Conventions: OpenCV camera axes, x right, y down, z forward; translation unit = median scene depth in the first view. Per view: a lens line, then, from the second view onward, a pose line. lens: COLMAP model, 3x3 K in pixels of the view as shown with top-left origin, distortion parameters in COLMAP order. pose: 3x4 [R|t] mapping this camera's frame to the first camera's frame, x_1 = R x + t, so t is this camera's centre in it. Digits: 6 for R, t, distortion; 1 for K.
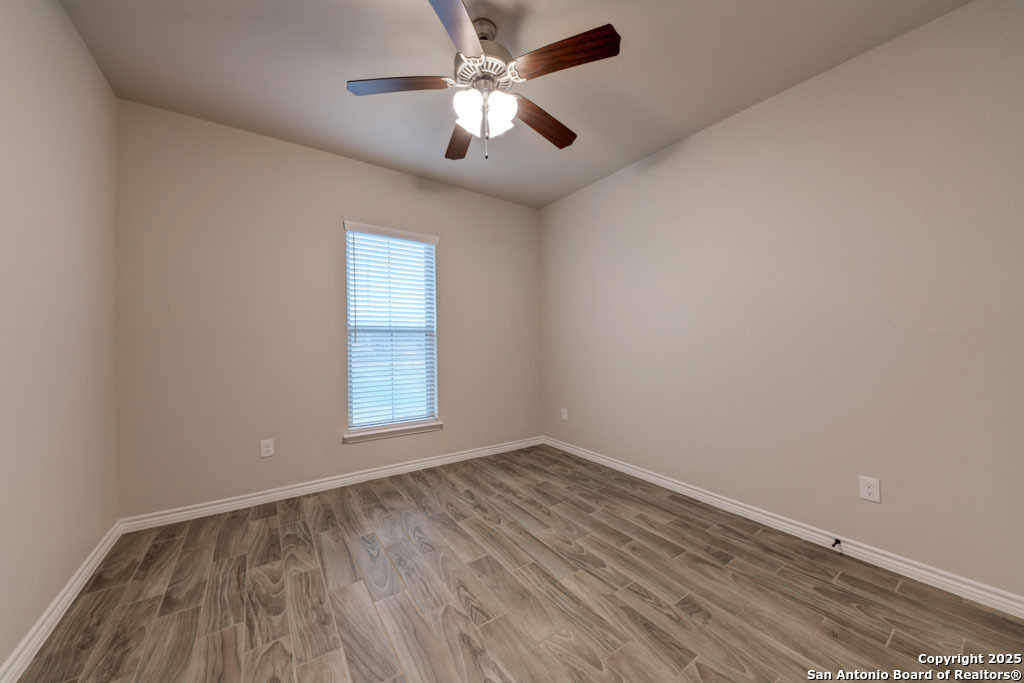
lens RADIAL K [[355.3, 0, 518.4], [0, 355.3, 324.4], [0, 0, 1]] dist [0.009452, -0.005066]
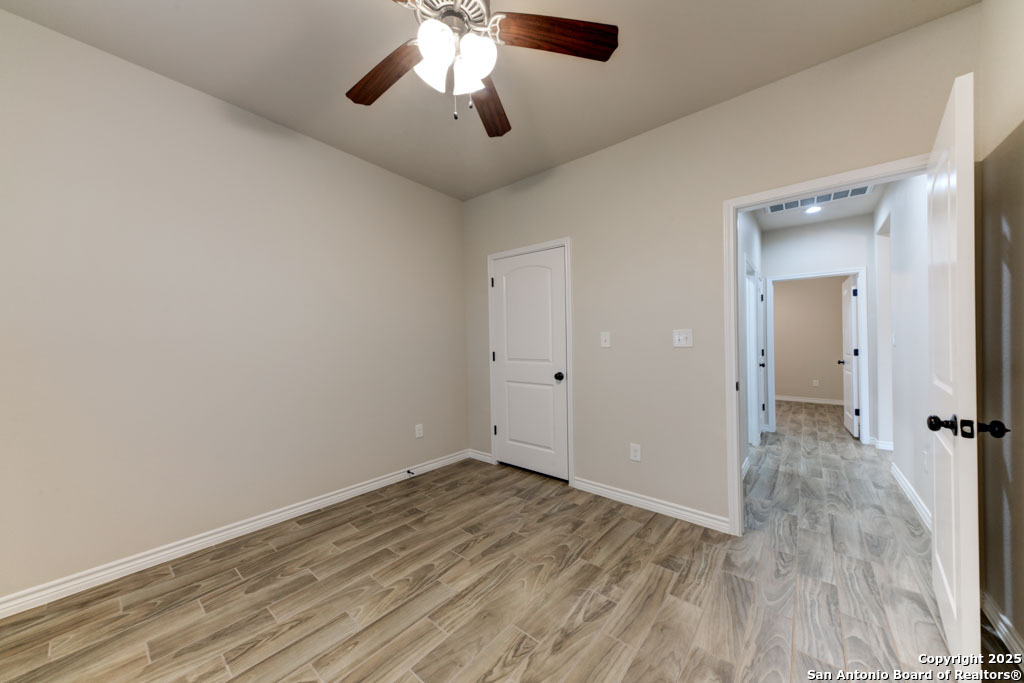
lens RADIAL K [[355.3, 0, 507.7], [0, 355.3, 347.0], [0, 0, 1]] dist [0.009452, -0.005066]
pose [[-0.247794, -0.009330, 0.968768, -0.786771], [-0.034580, 0.999402, 0.000780, 0.038268], [-0.968196, -0.033307, -0.247968, 1.037875]]
